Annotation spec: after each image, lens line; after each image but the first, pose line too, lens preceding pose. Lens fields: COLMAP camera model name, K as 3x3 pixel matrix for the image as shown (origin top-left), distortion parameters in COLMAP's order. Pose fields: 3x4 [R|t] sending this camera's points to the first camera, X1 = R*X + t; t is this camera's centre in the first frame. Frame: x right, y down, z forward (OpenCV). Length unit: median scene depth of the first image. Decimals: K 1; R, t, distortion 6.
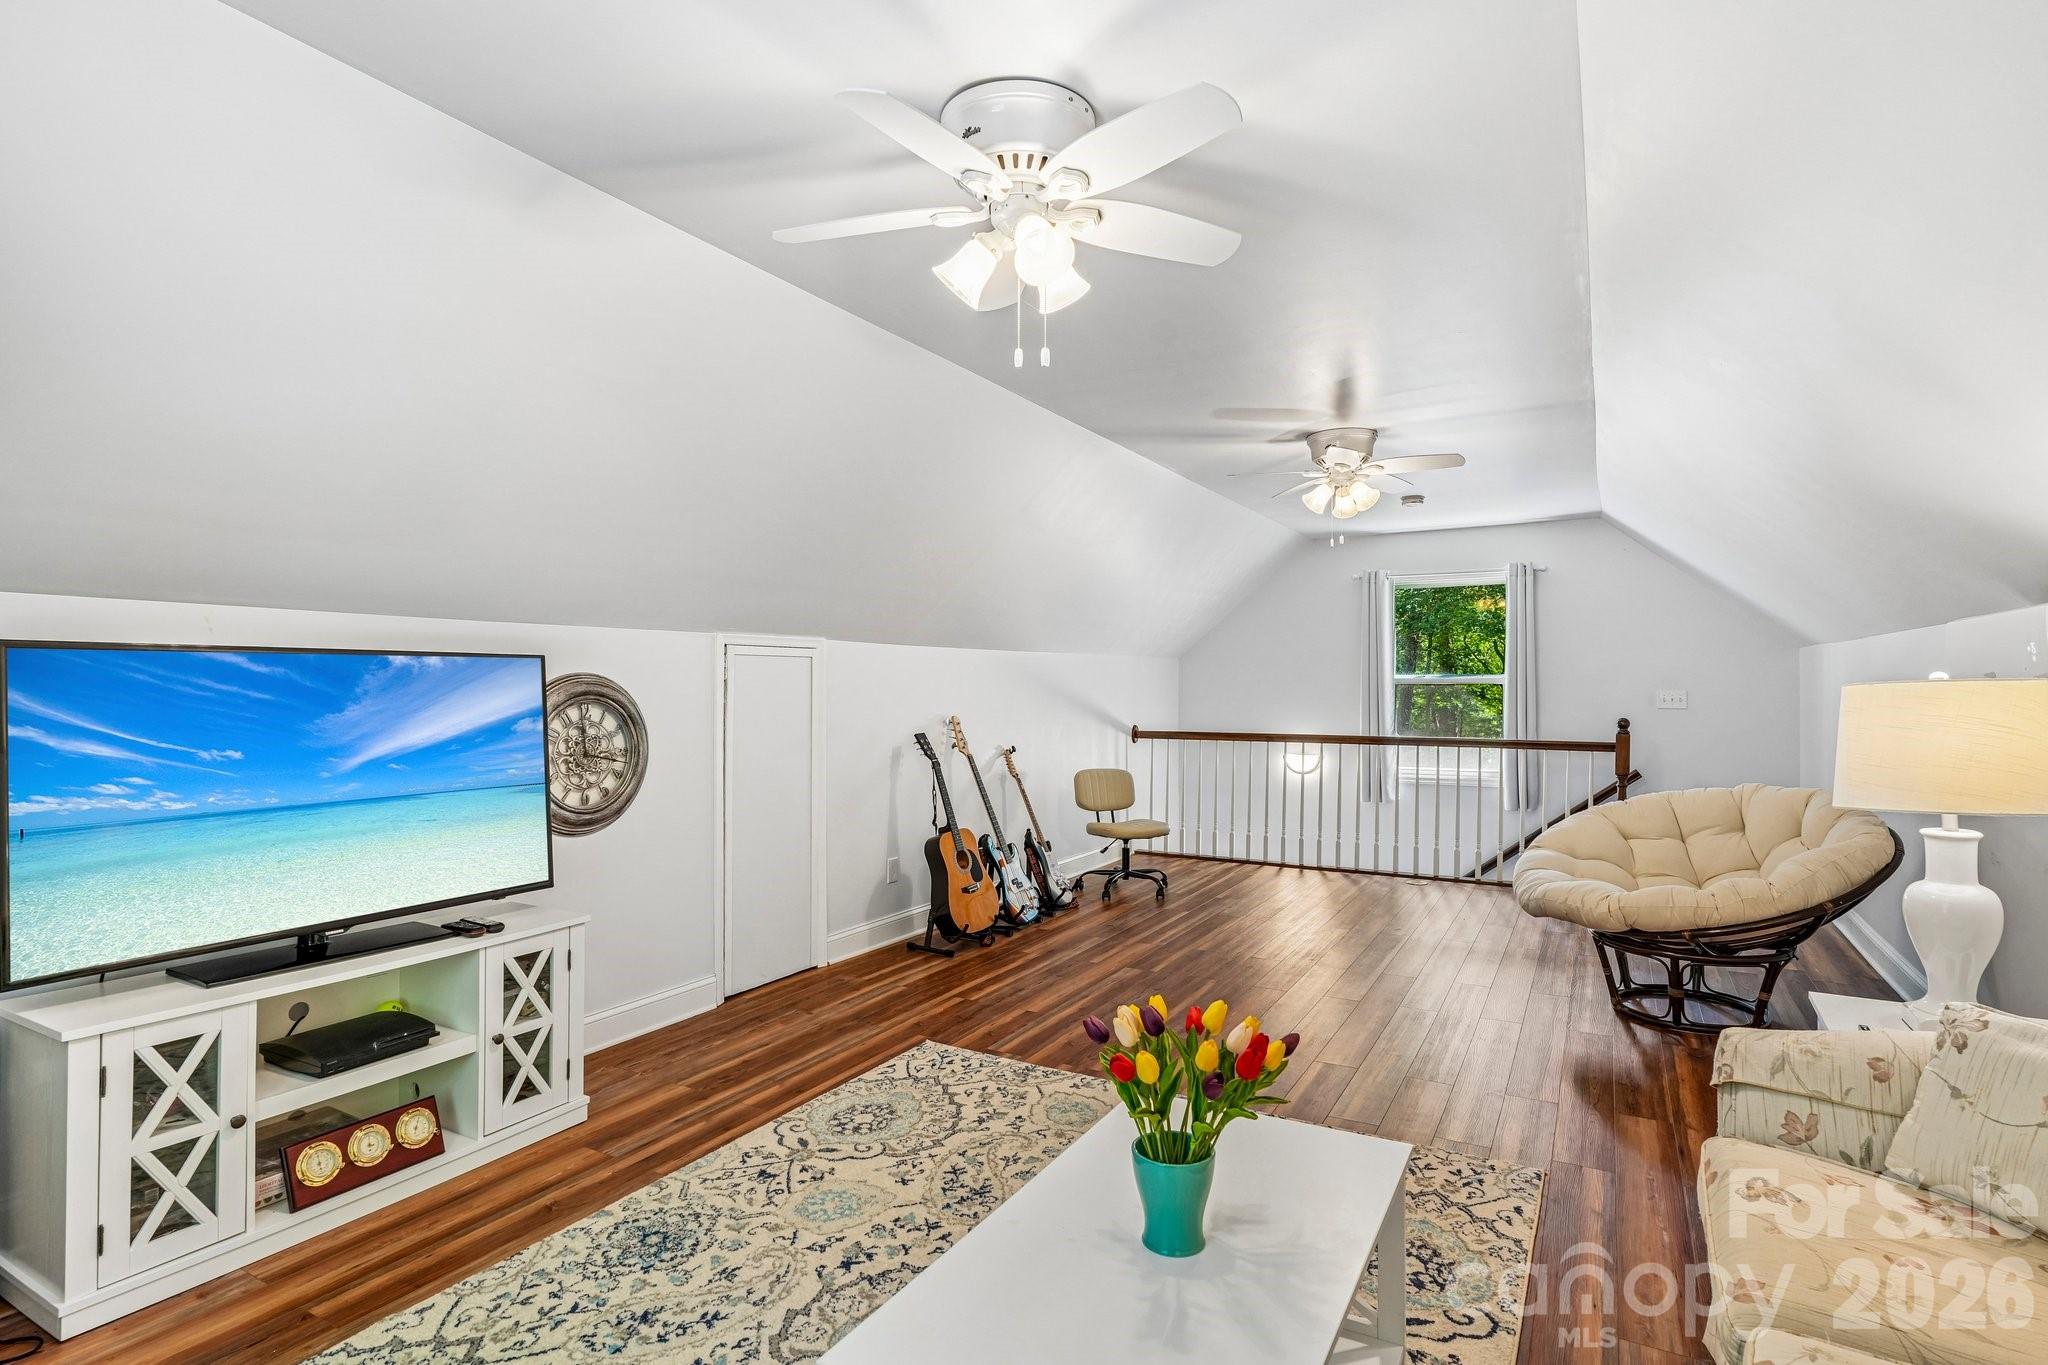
lens RADIAL K [[1023.8, 0, 1022.6], [0, 1023.8, 682.3], [0, 0, 1]] dist [0.003882, -0.000199]
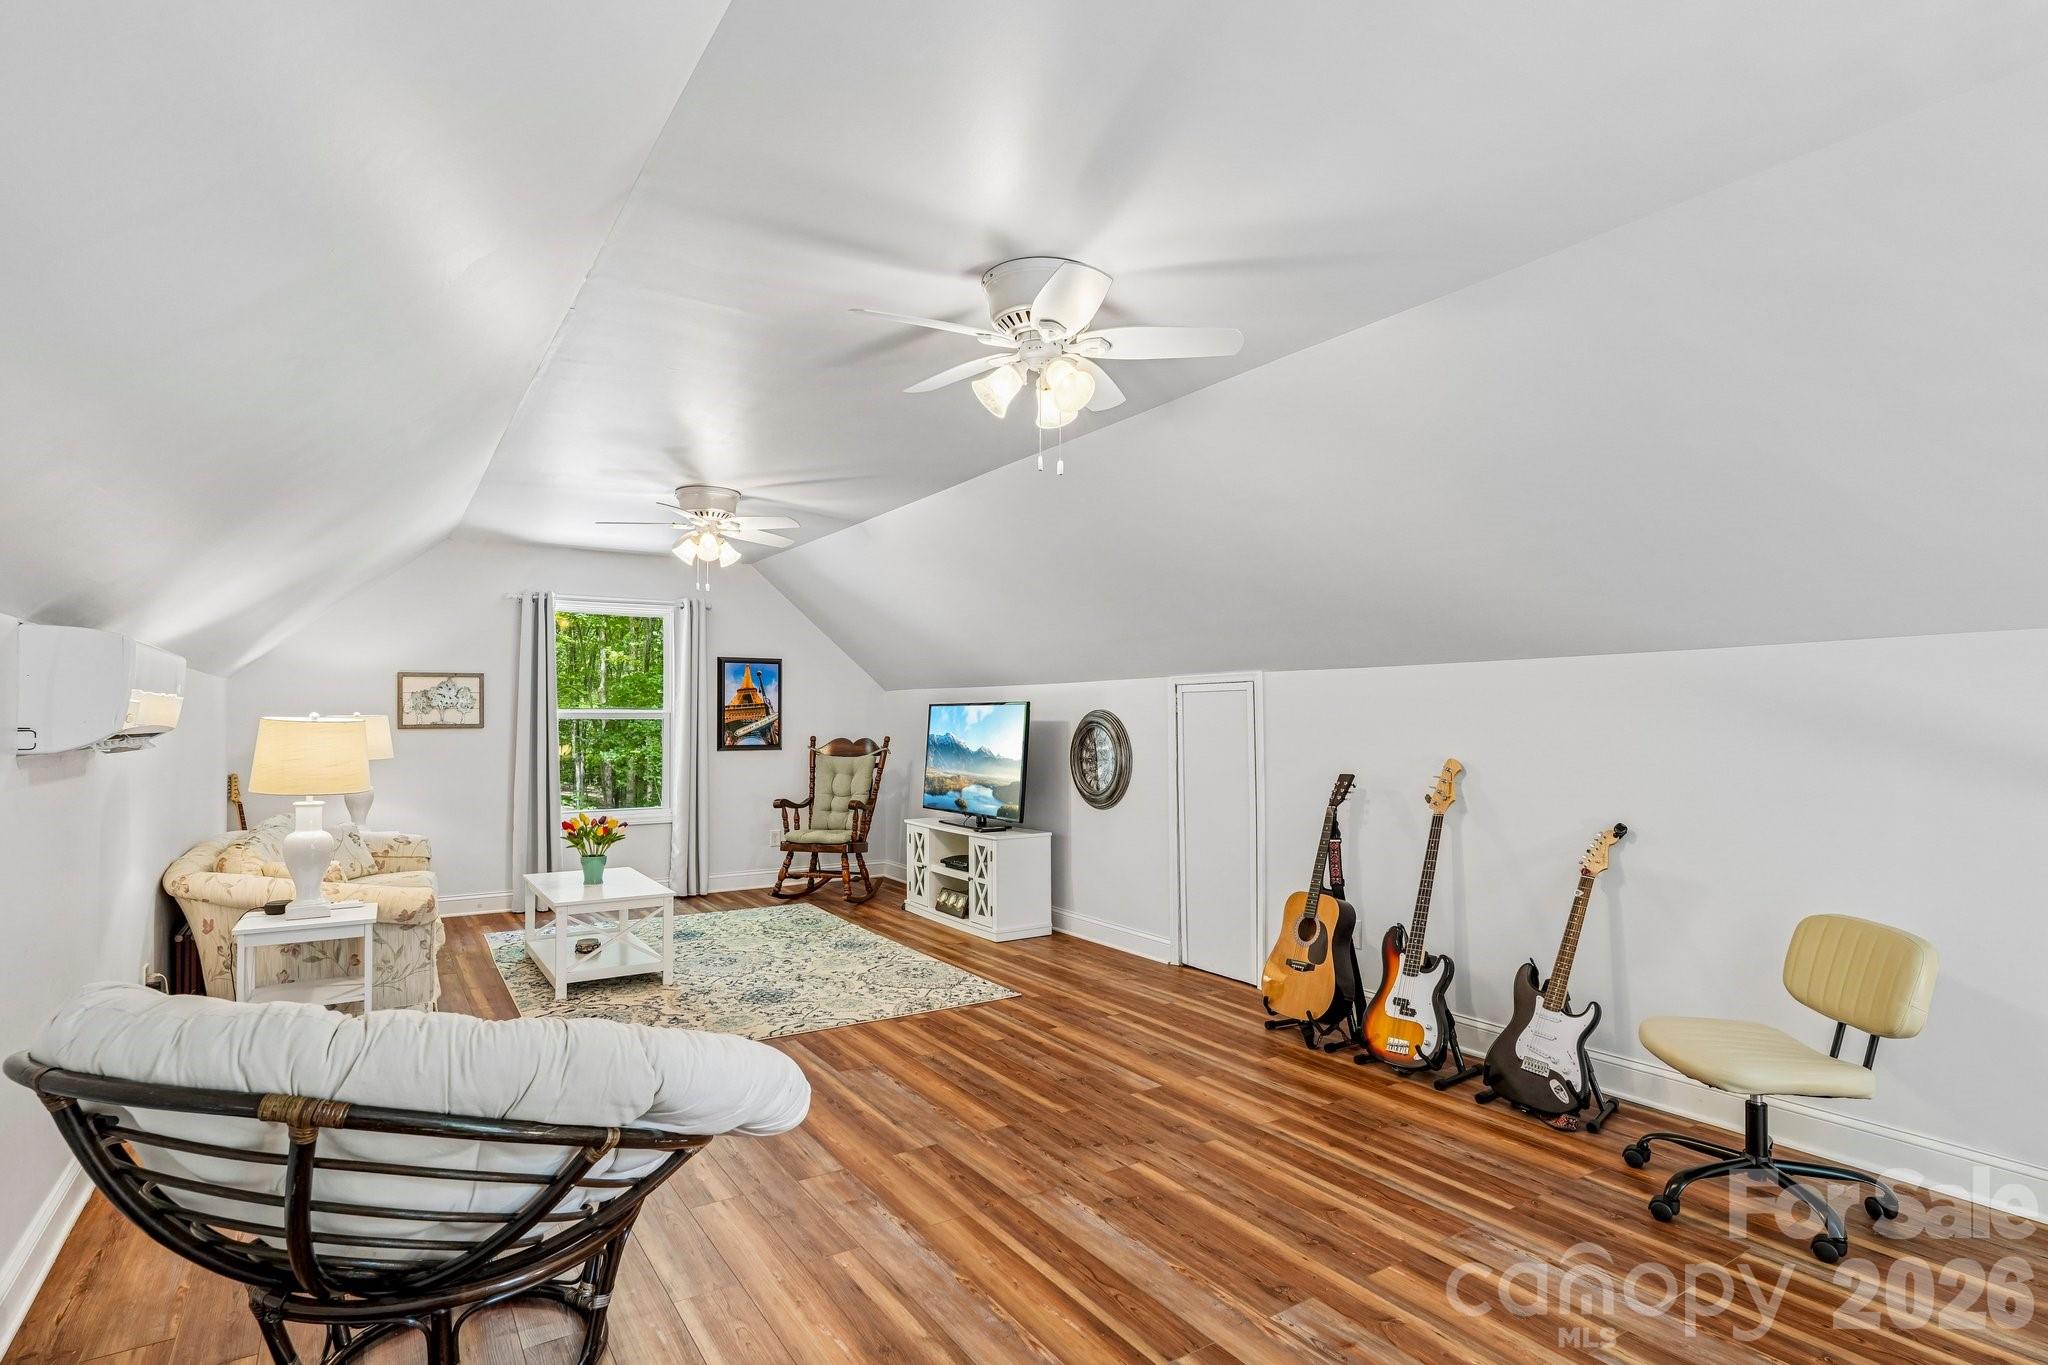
lens RADIAL K [[1023.8, 0, 1022.7], [0, 1023.8, 682.6], [0, 0, 1]] dist [0.003882, -0.000199]
pose [[-0.461424, -0.027417, -0.886756, 1.022681], [0.010568, 0.999282, -0.036395, 0.005287], [0.887117, -0.026165, -0.460803, 1.552568]]
